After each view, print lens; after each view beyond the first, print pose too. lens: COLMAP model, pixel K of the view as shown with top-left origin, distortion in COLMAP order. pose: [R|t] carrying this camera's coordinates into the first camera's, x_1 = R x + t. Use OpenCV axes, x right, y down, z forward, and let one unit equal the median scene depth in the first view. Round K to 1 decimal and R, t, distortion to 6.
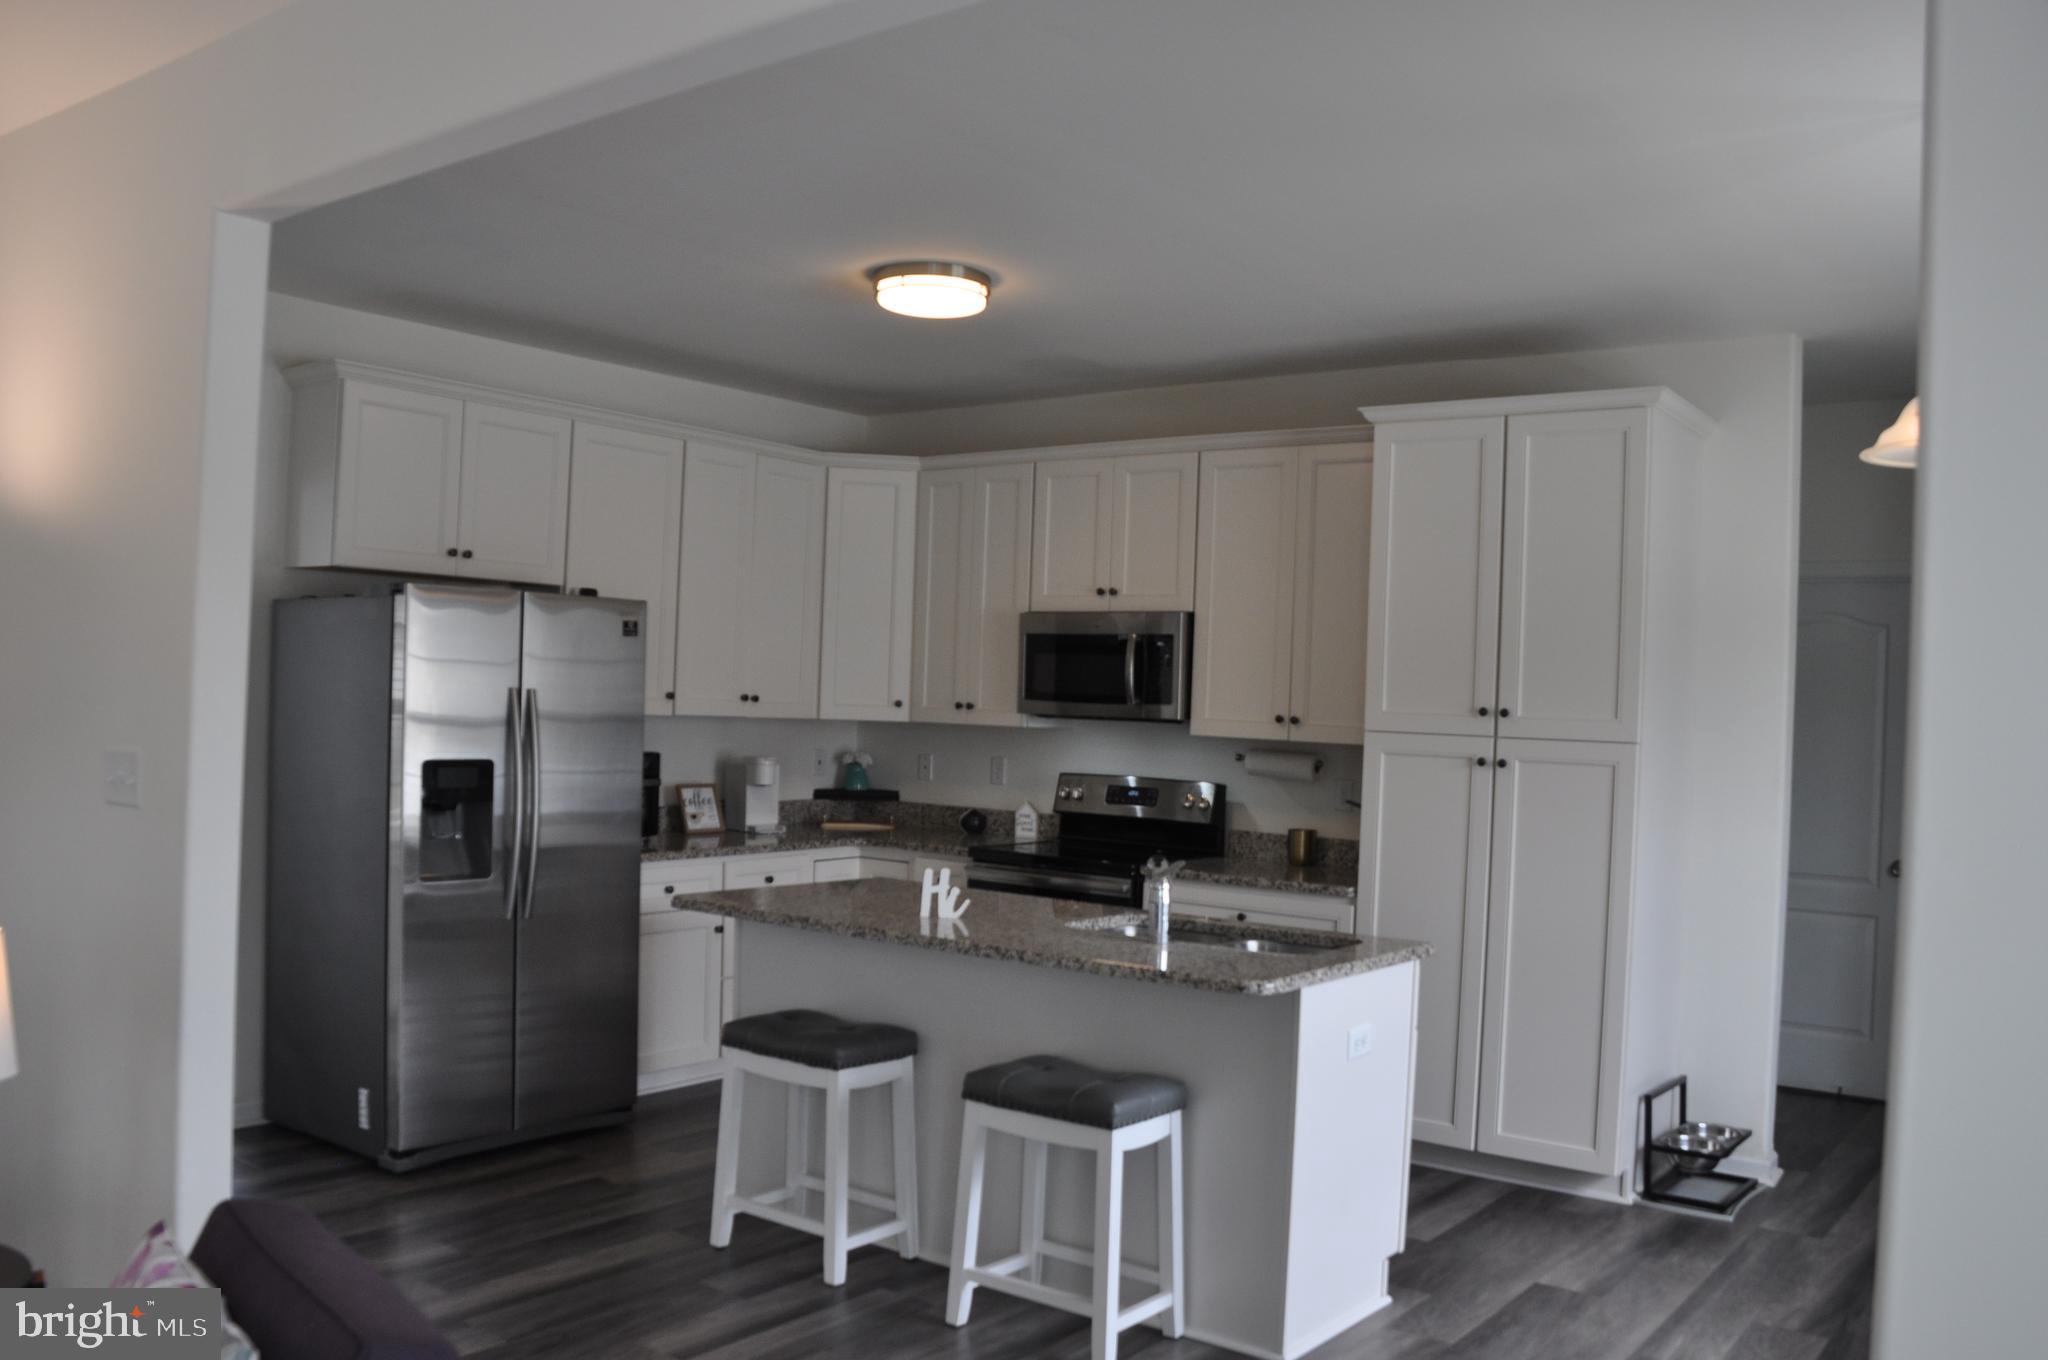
lens RADIAL K [[1660.7, 0, 1034.1], [0, 1660.7, 712.1], [0, 0, 1]] dist [-0.161918, 0.133301]
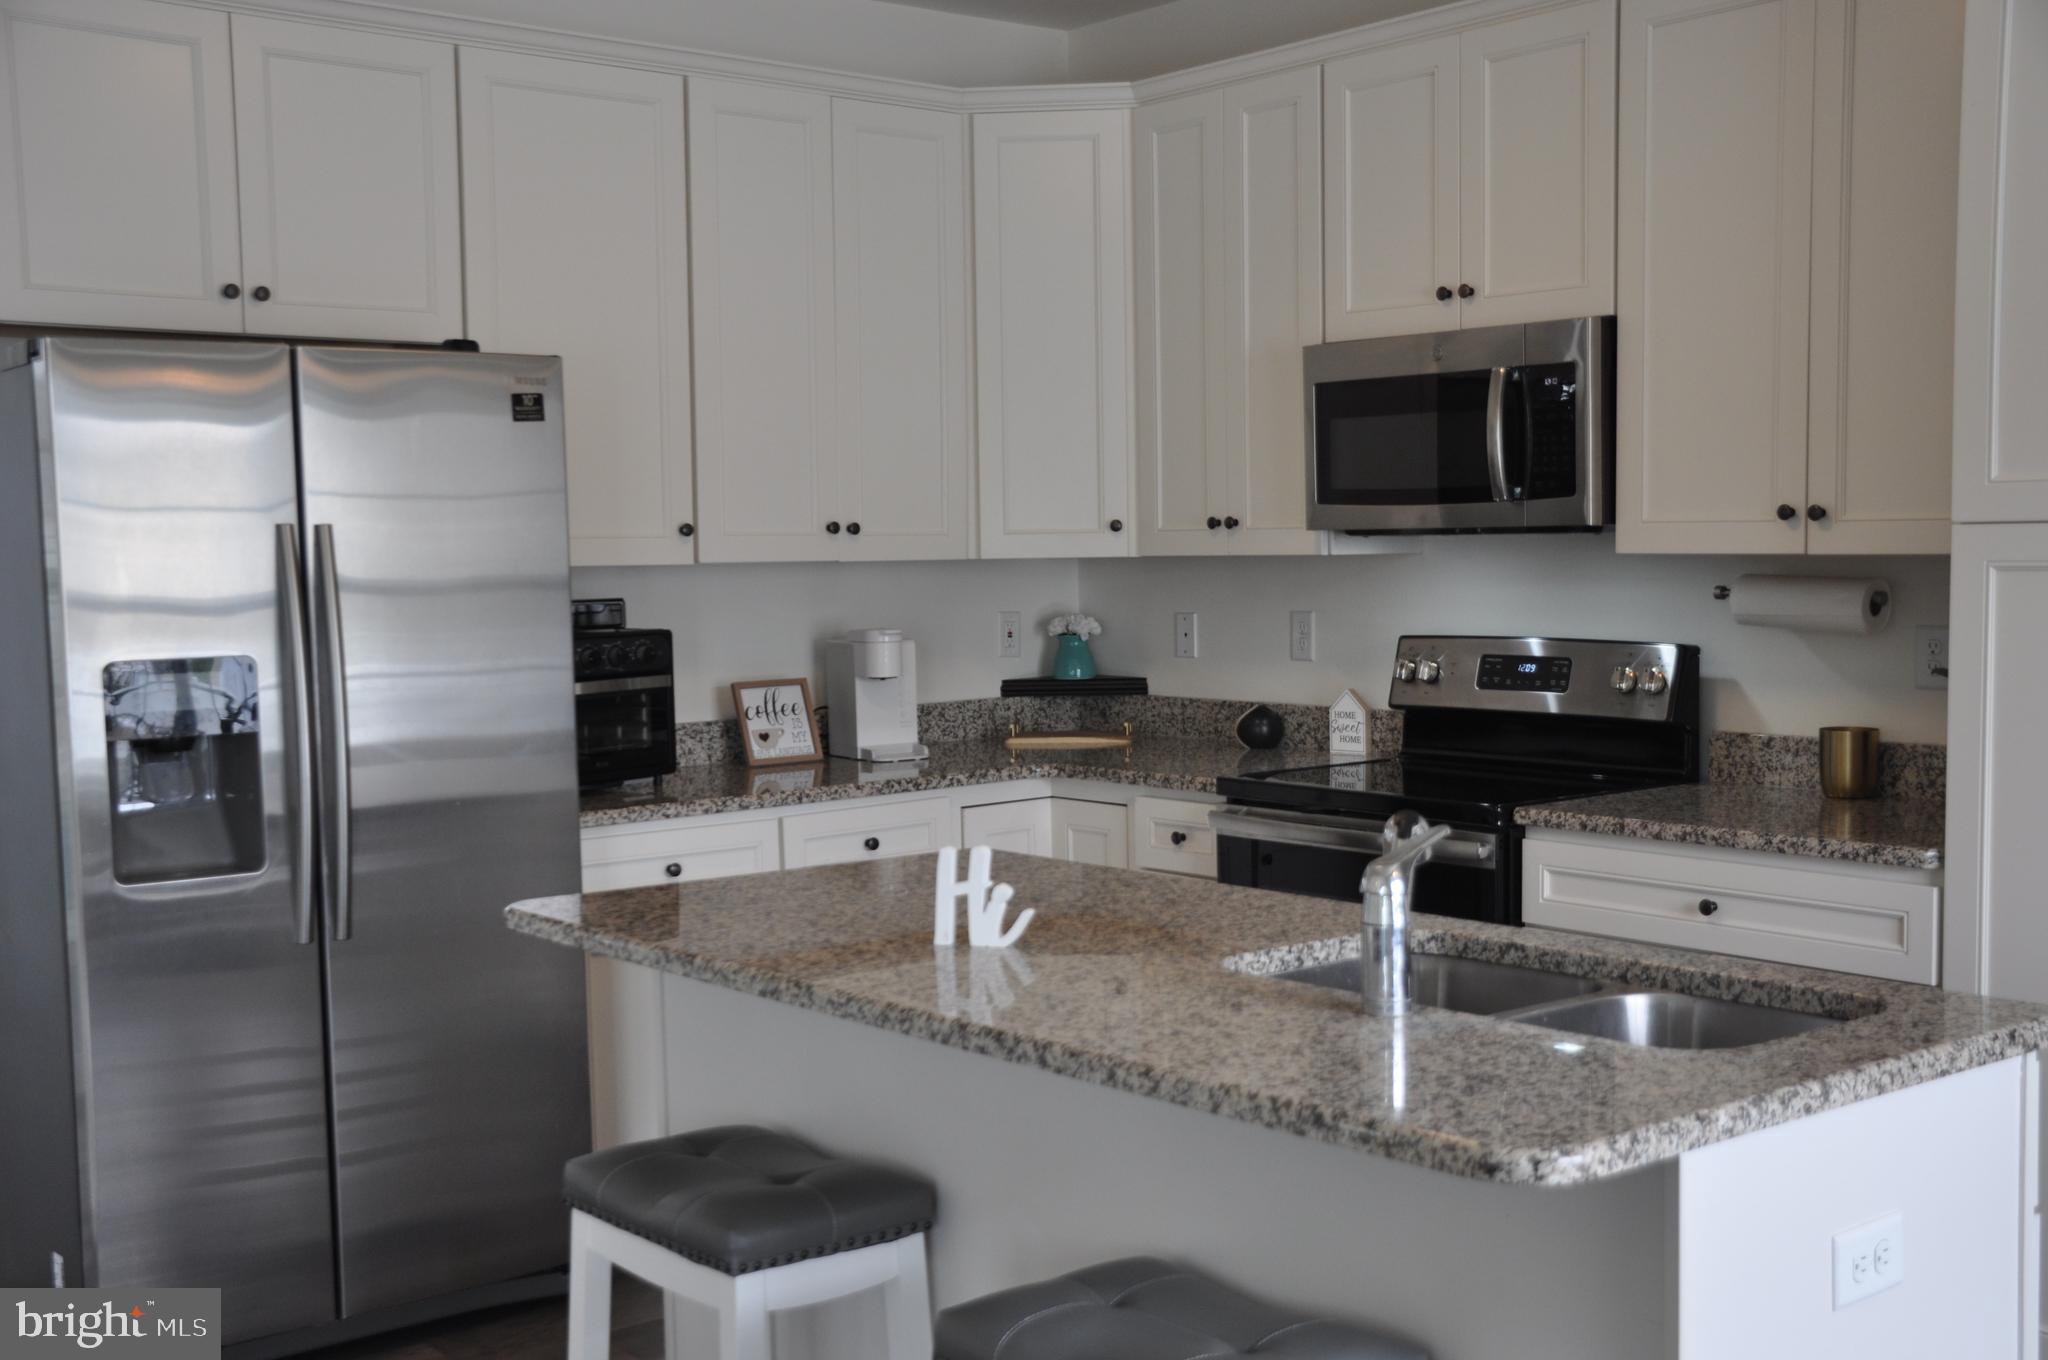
lens RADIAL K [[2296.8, 0, 1035.8], [0, 2296.8, 716.8], [0, 0, 1]] dist [-0.014107, 0.047326]
pose [[0.970861, -0.032048, -0.237490, 0.087158], [0.048011, 0.996937, 0.061738, 0.011796], [0.234784, -0.071341, 0.969426, 0.254840]]
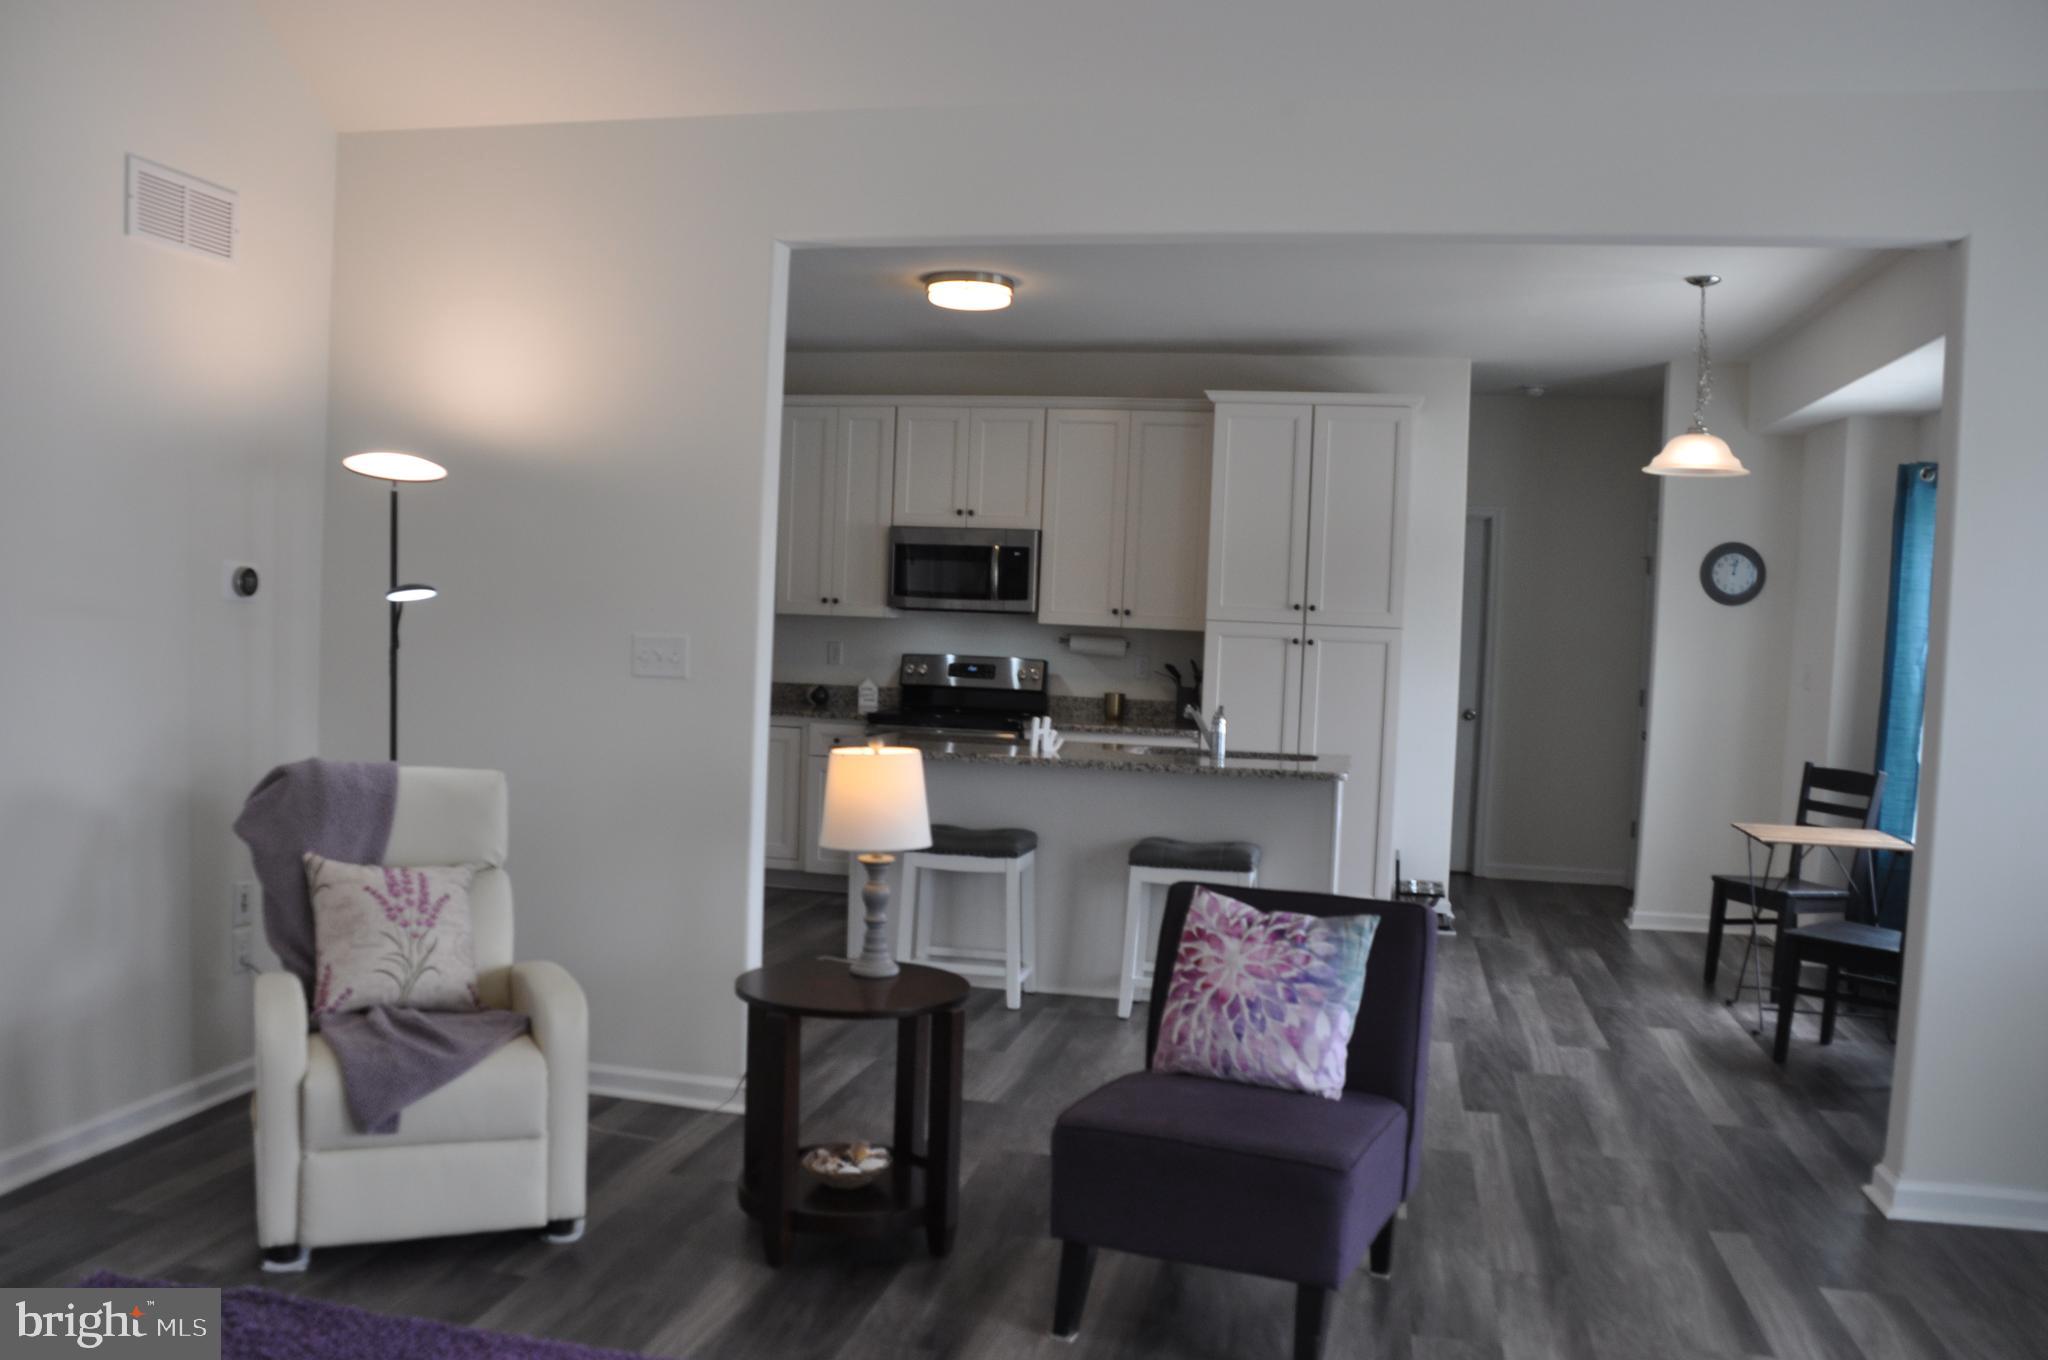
lens RADIAL K [[1676.1, 0, 1033.8], [0, 1676.1, 719.1], [0, 0, 1]] dist [-0.157505, 0.136116]
pose [[0.904471, -0.027100, 0.425674, -0.483180], [-0.002785, 0.997583, 0.069427, -0.002819], [-0.426526, -0.063980, 0.902209, -0.210803]]
